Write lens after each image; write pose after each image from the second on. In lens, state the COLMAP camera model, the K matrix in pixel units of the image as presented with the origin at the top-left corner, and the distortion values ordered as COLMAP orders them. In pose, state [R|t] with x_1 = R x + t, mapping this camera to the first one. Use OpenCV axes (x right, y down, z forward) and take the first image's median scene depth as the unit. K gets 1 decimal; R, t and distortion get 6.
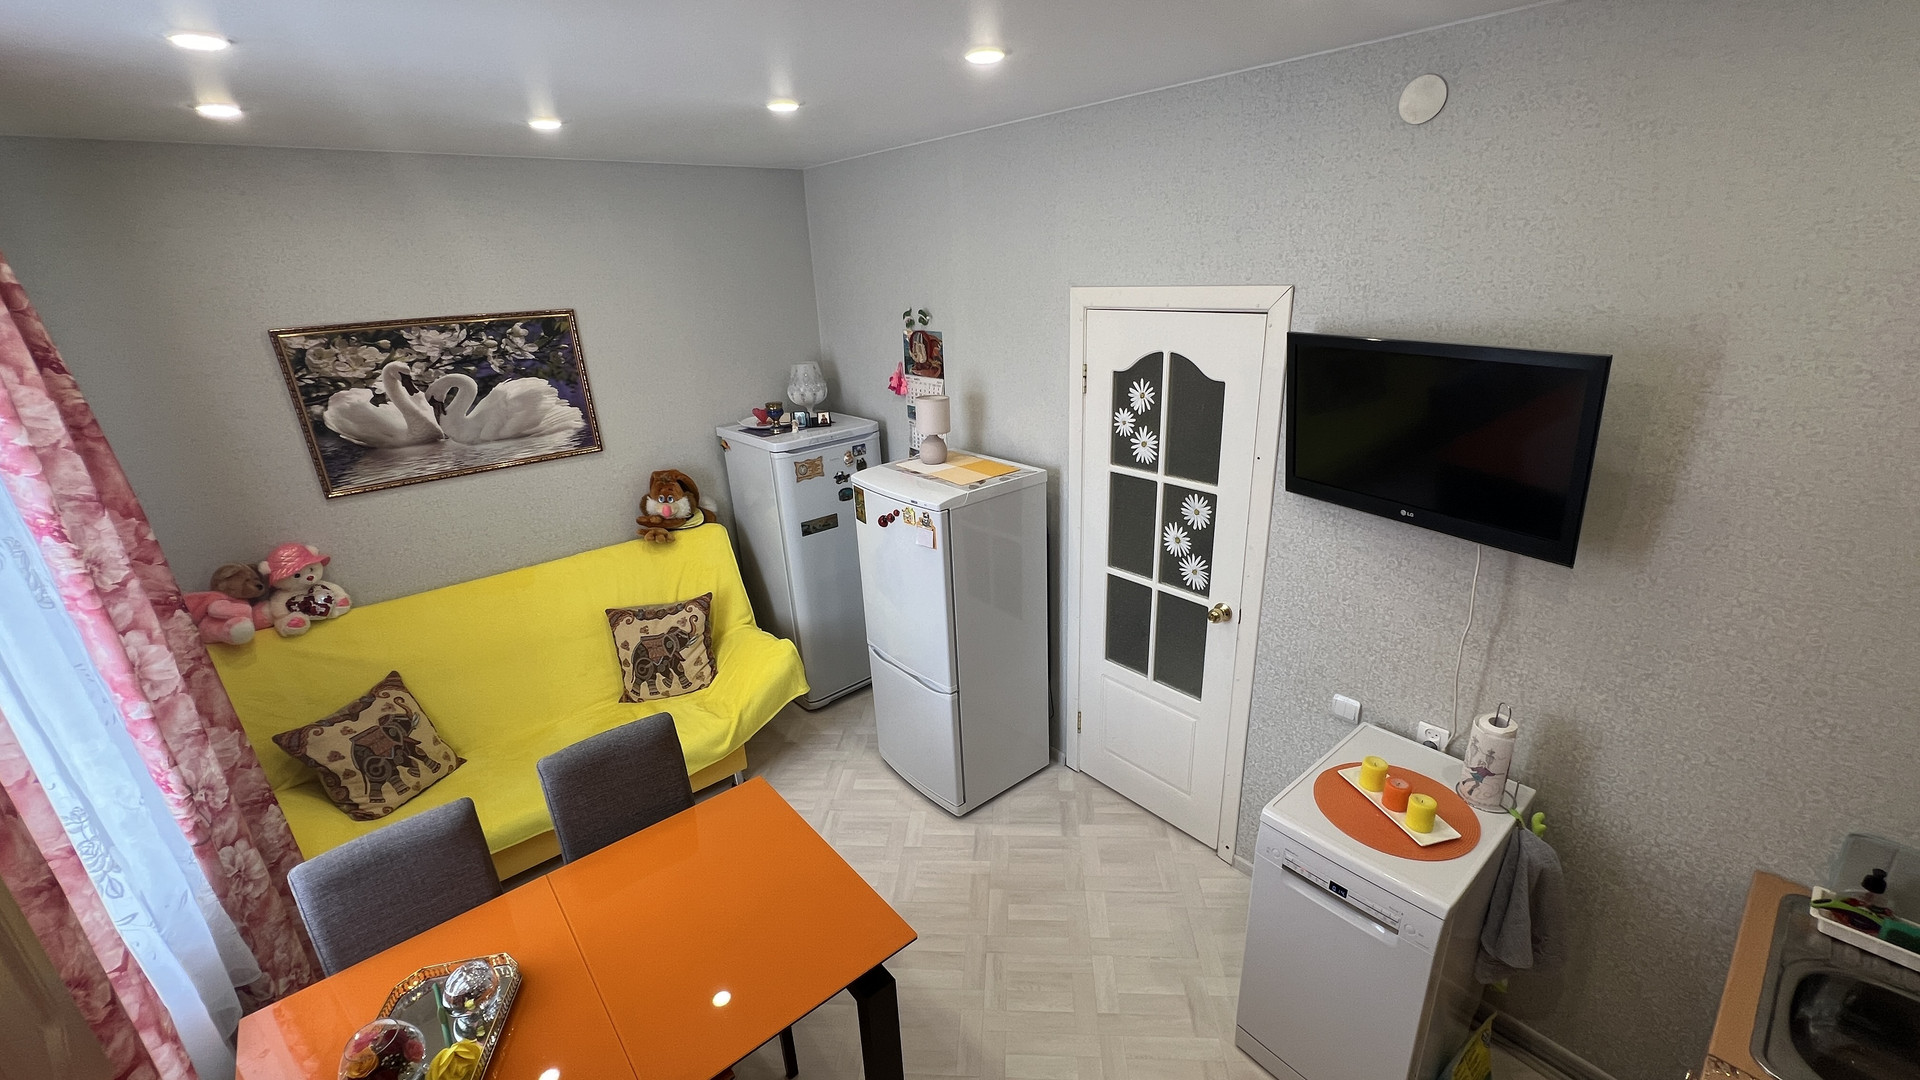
lens RADIAL K [[763.4, 0, 970.7], [0, 763.4, 532.7], [0, 0, 1]] dist [-0.001659, -0.000227]
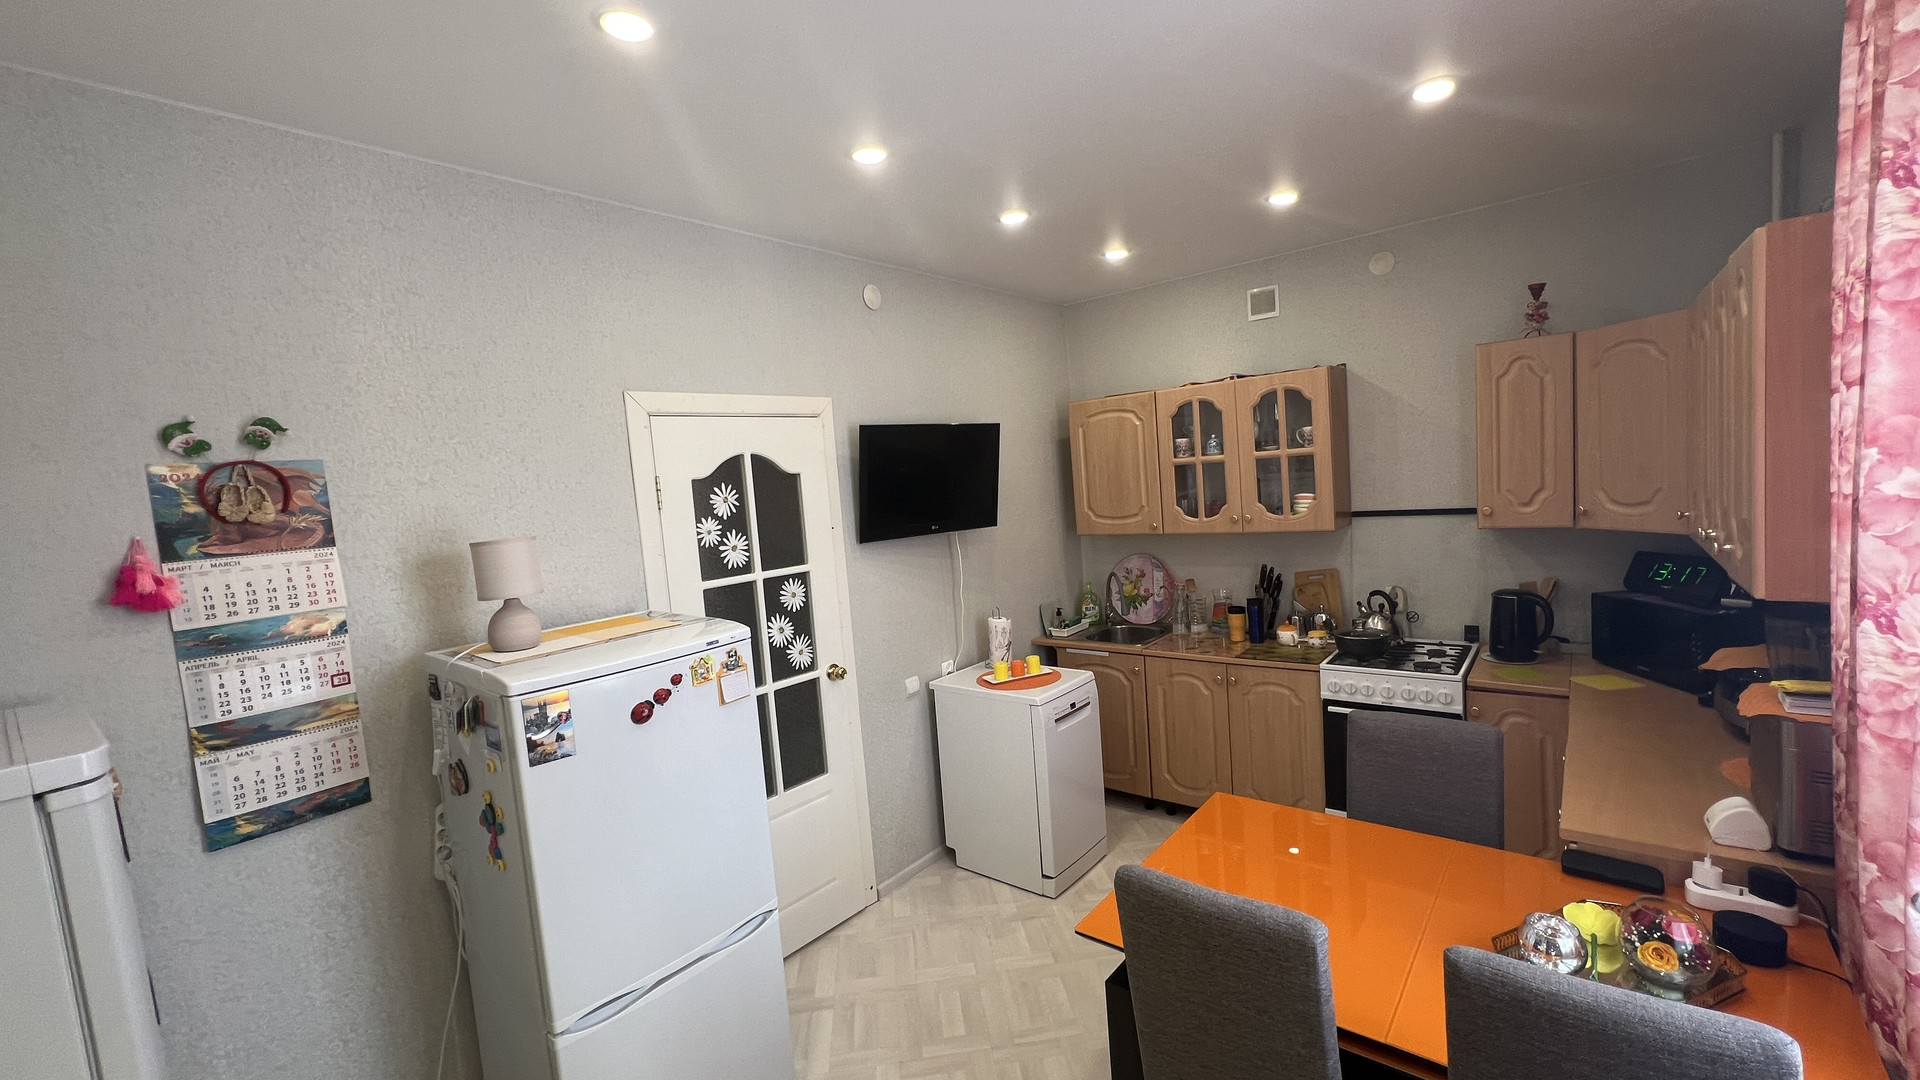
lens RADIAL K [[763.4, 0, 971.8], [0, 763.4, 544.6], [0, 0, 1]] dist [-0.001659, -0.000227]
pose [[-0.165293, -0.037198, 0.985543, -0.792953], [0.412130, 0.905252, 0.103289, -0.096325], [-0.896006, 0.423244, -0.134301, 0.857950]]
